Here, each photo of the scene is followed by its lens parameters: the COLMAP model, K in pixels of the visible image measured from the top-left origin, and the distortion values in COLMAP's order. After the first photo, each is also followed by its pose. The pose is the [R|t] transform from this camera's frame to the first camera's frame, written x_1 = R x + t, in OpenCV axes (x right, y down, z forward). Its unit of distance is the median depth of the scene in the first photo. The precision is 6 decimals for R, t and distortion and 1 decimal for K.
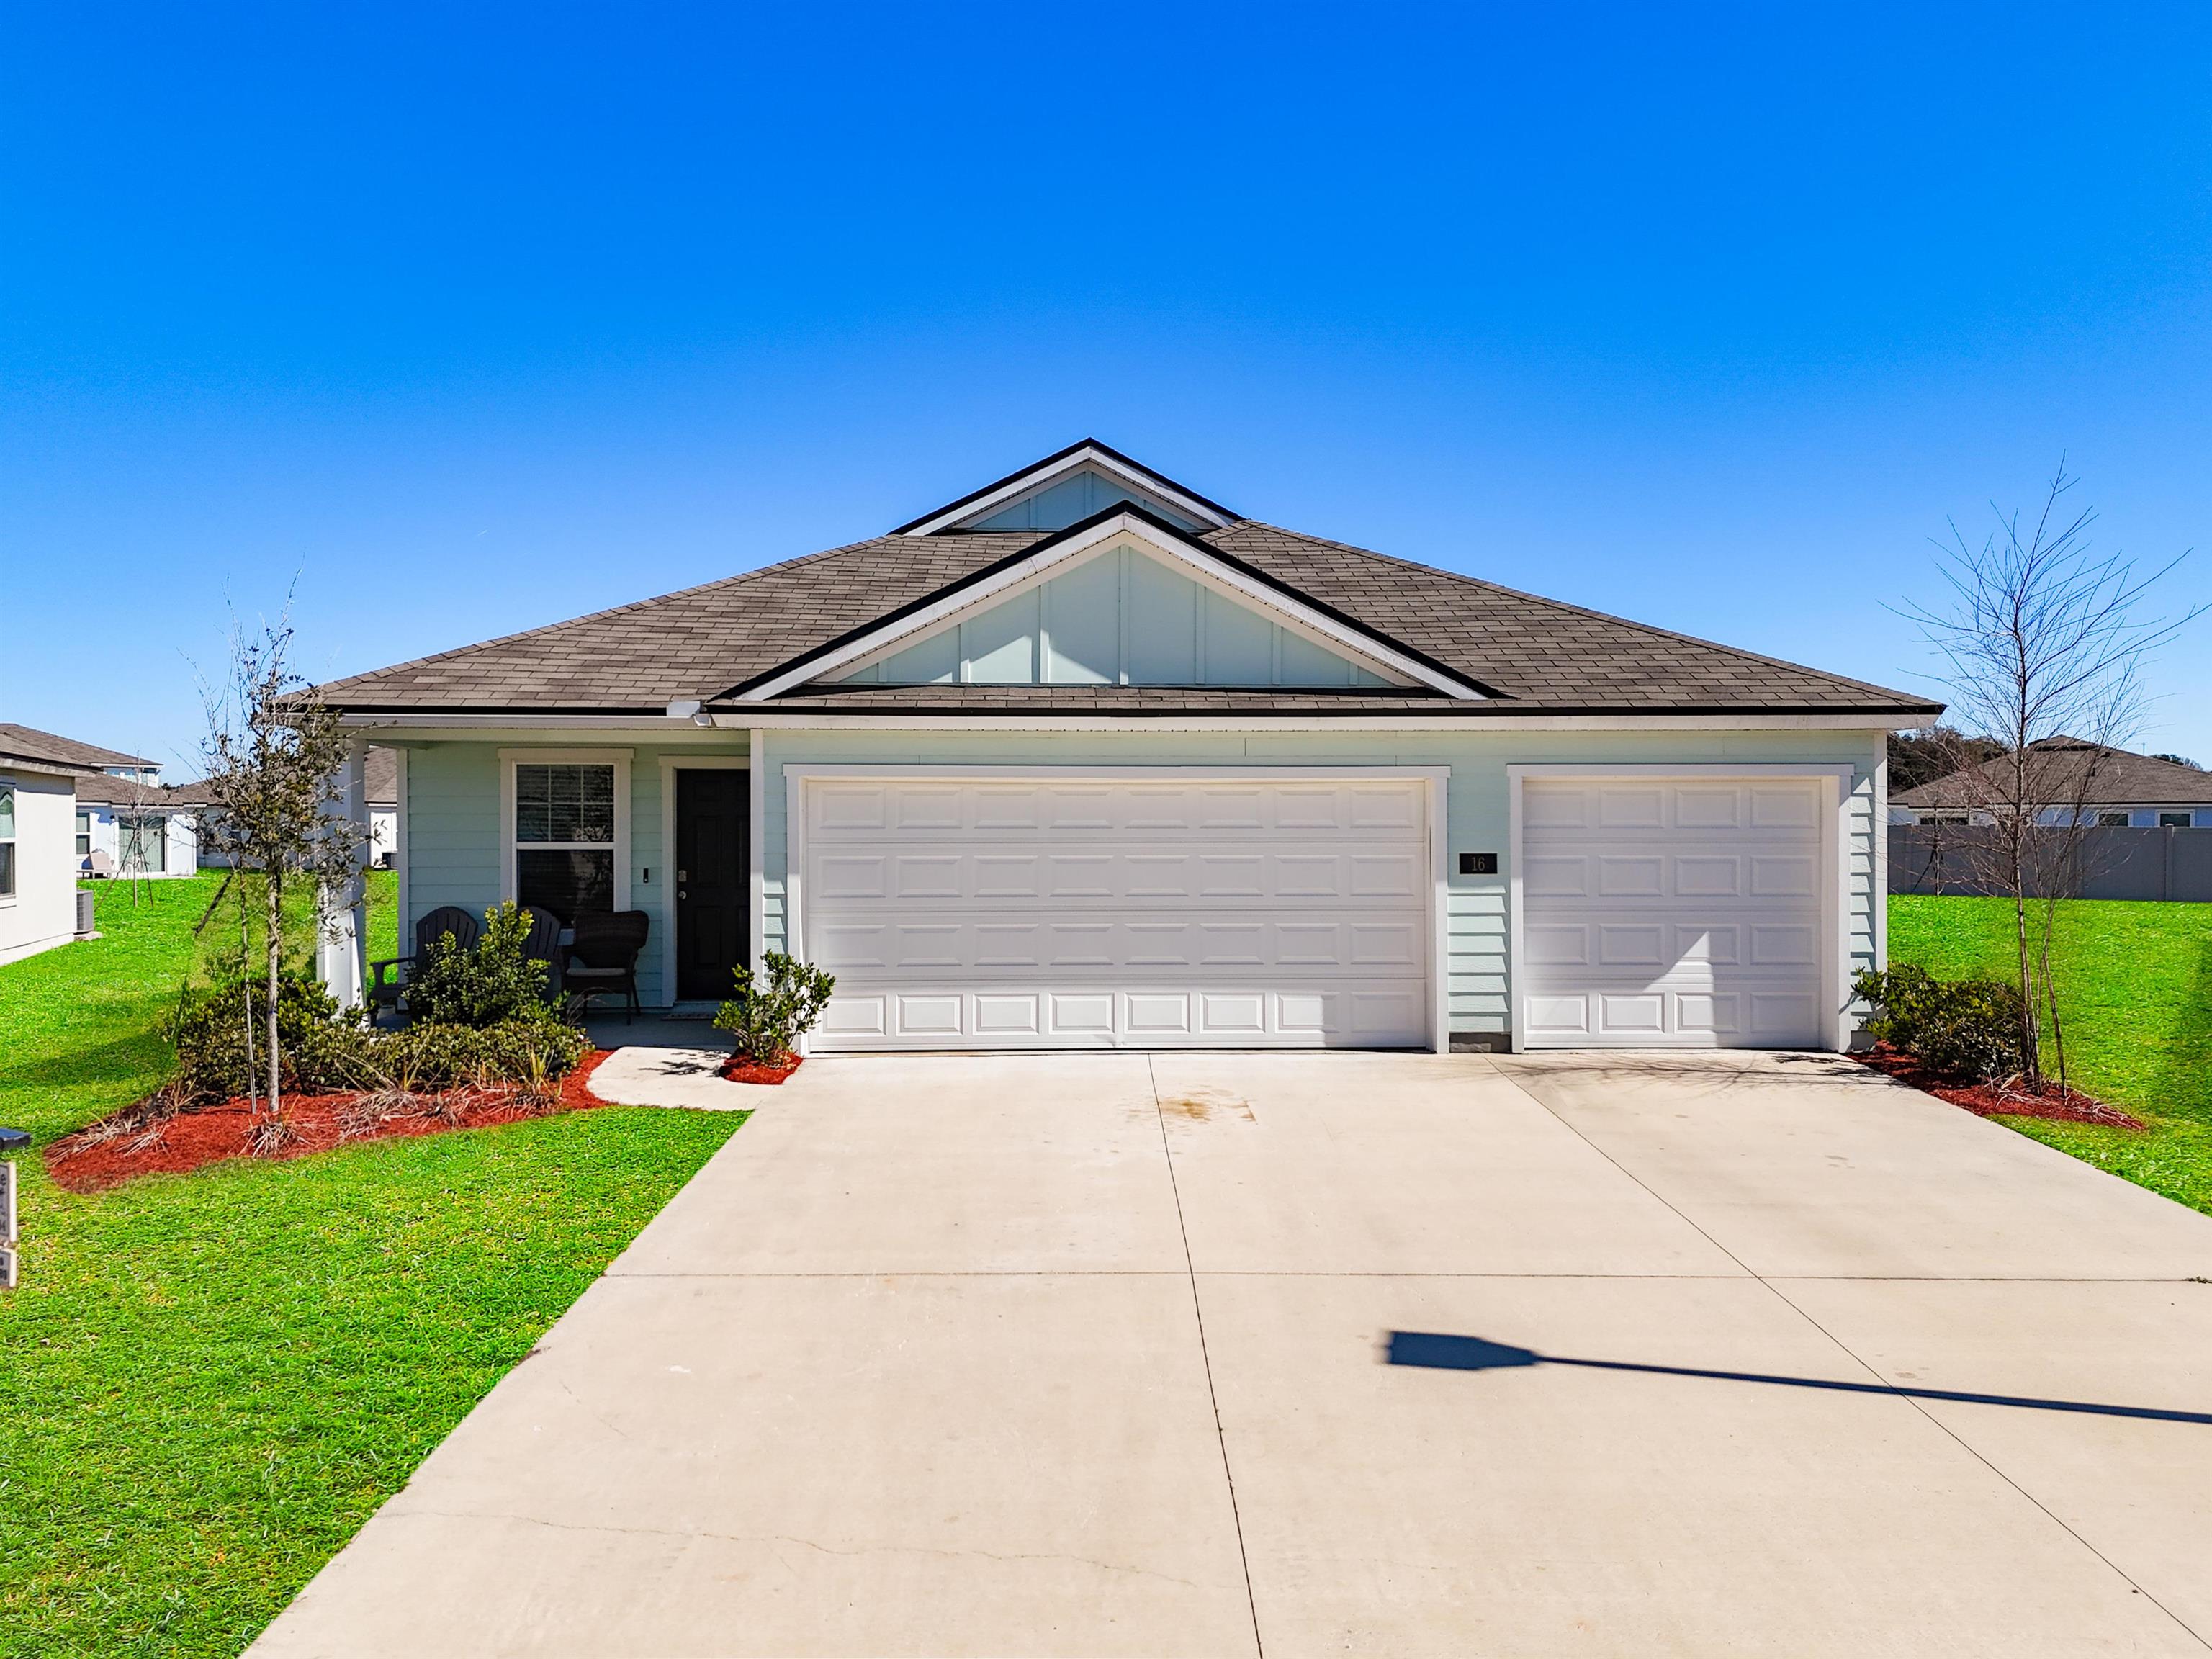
lens RADIAL K [[1641.0, 0, 1104.1], [0, 1641.0, 839.3], [0, 0, 1]] dist [0.107693, -0.132257]
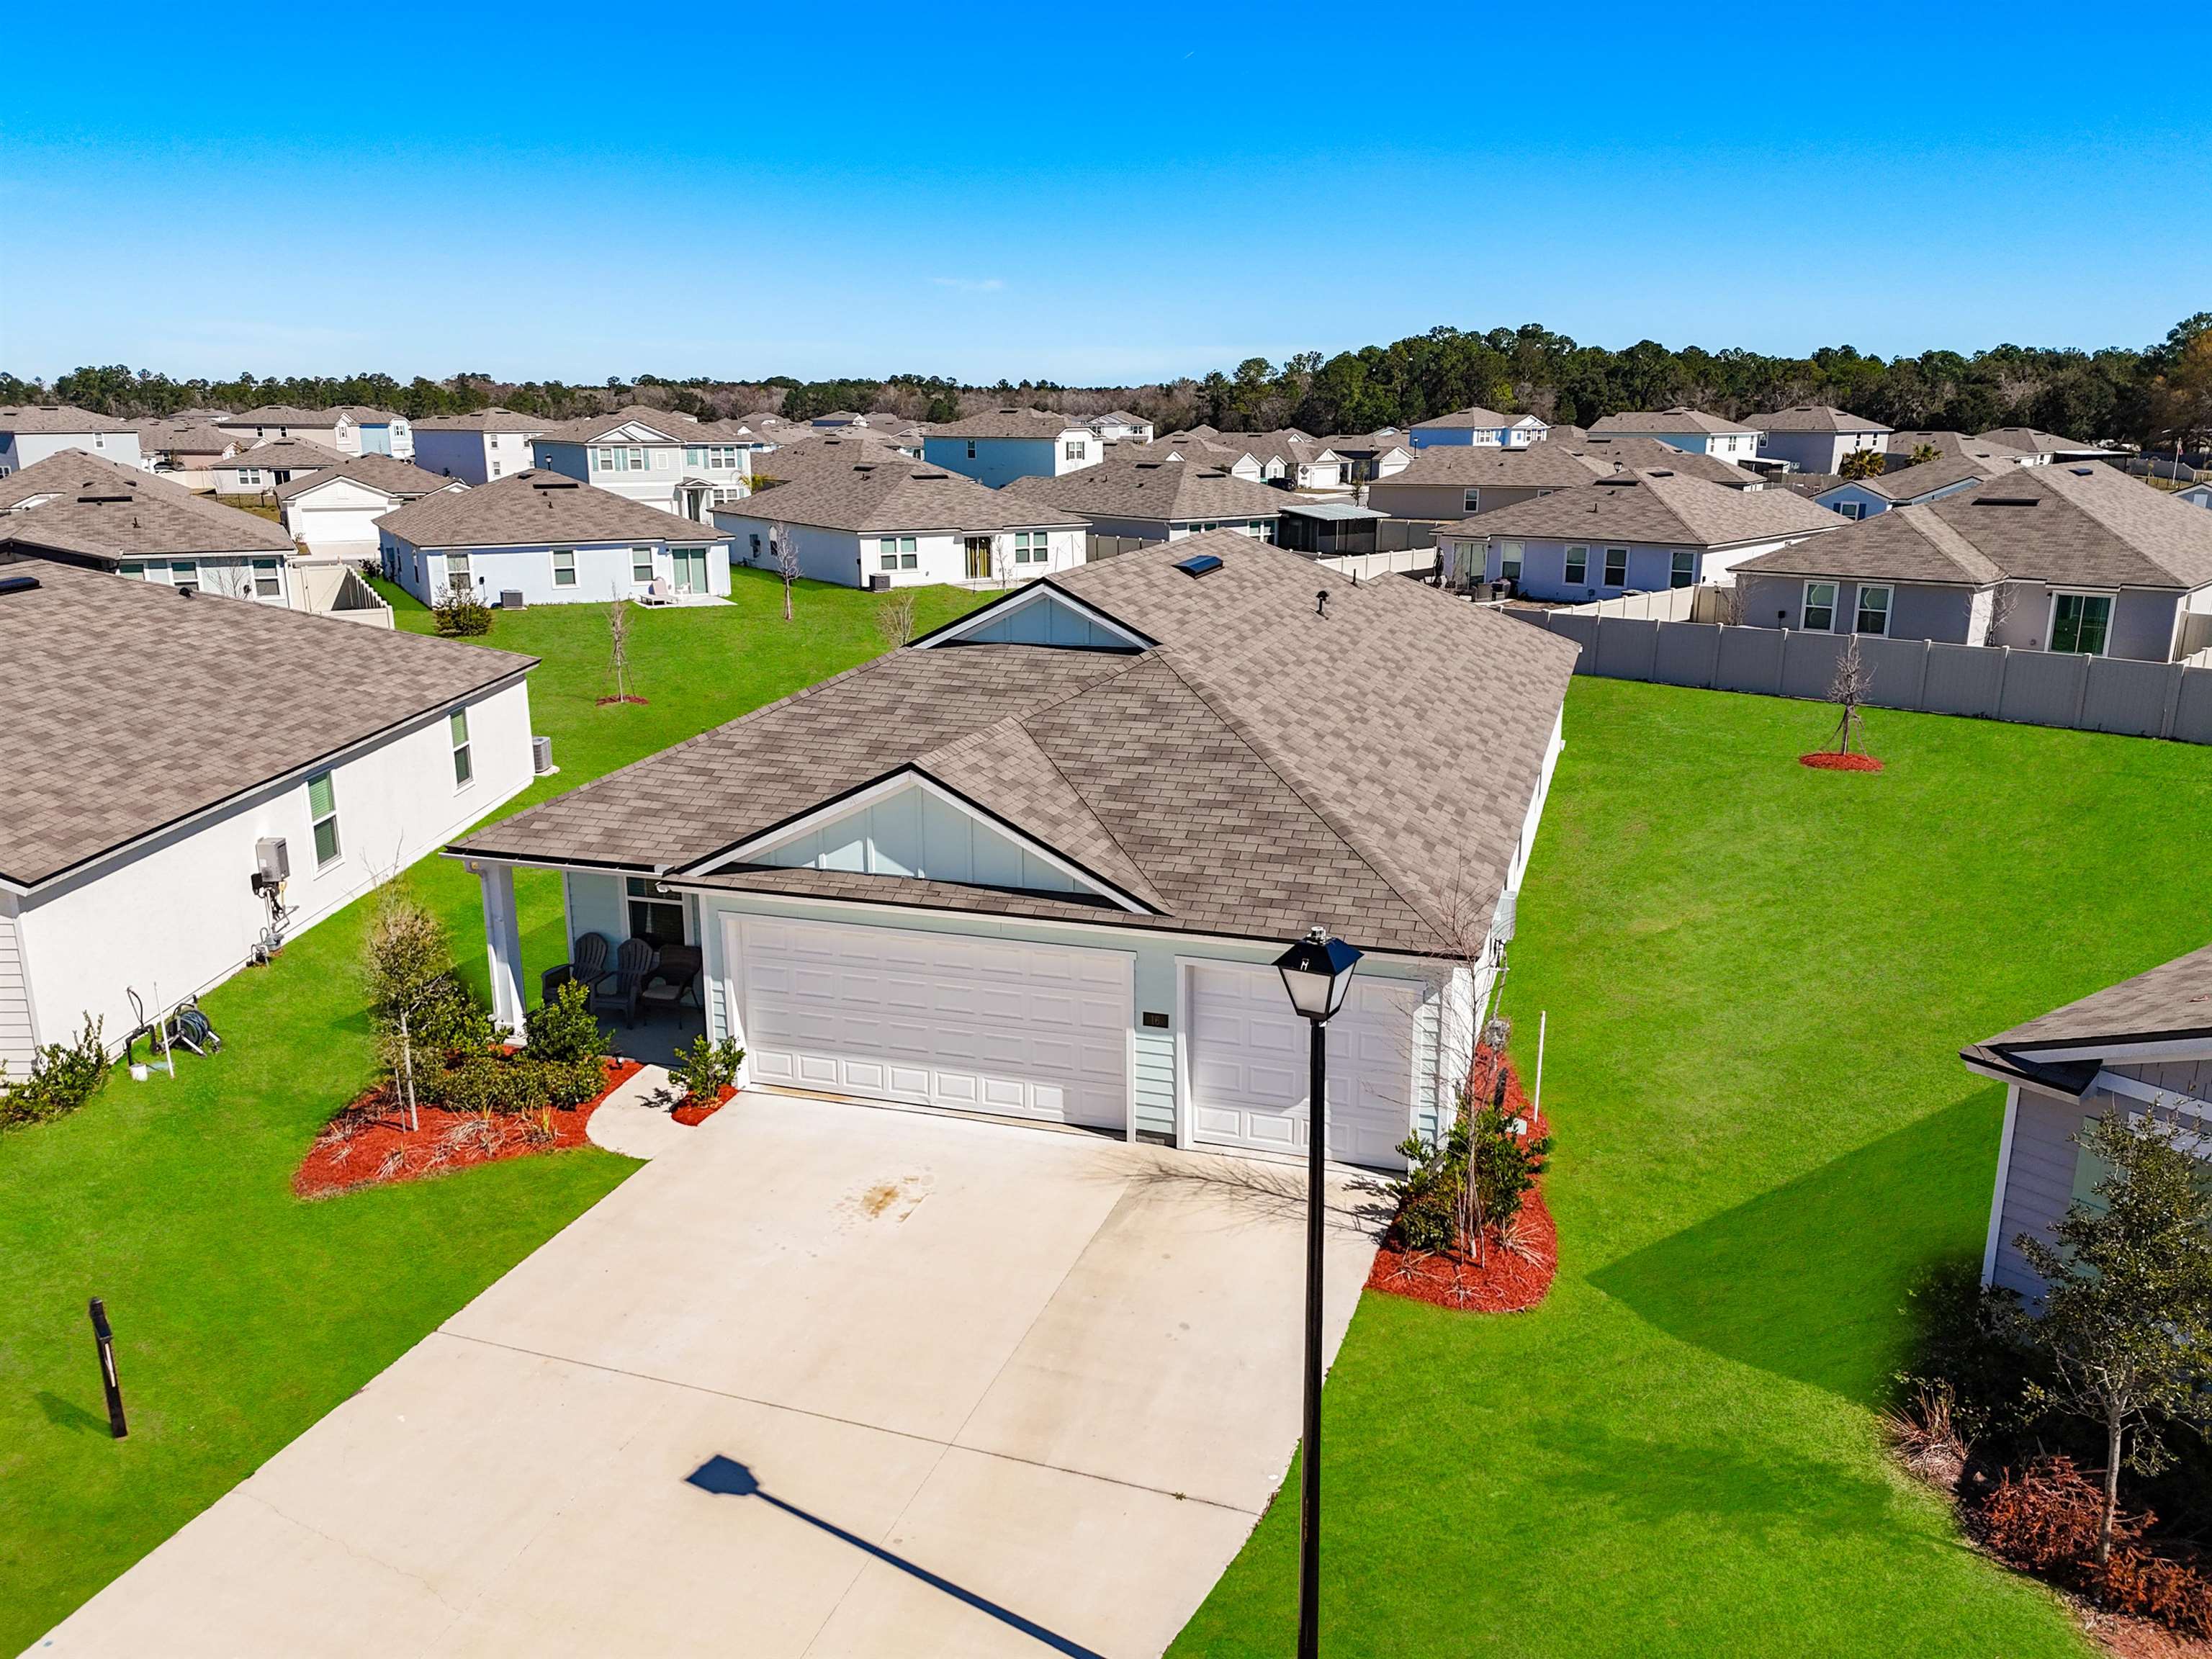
lens RADIAL K [[1641.0, 0, 1104.1], [0, 1641.0, 839.3], [0, 0, 1]] dist [0.107693, -0.132257]
pose [[0.937746, 0.085382, -0.336664, 0.644860], [0.000711, 0.968839, 0.247690, -0.482777], [0.347321, -0.232510, 0.908464, -0.254738]]
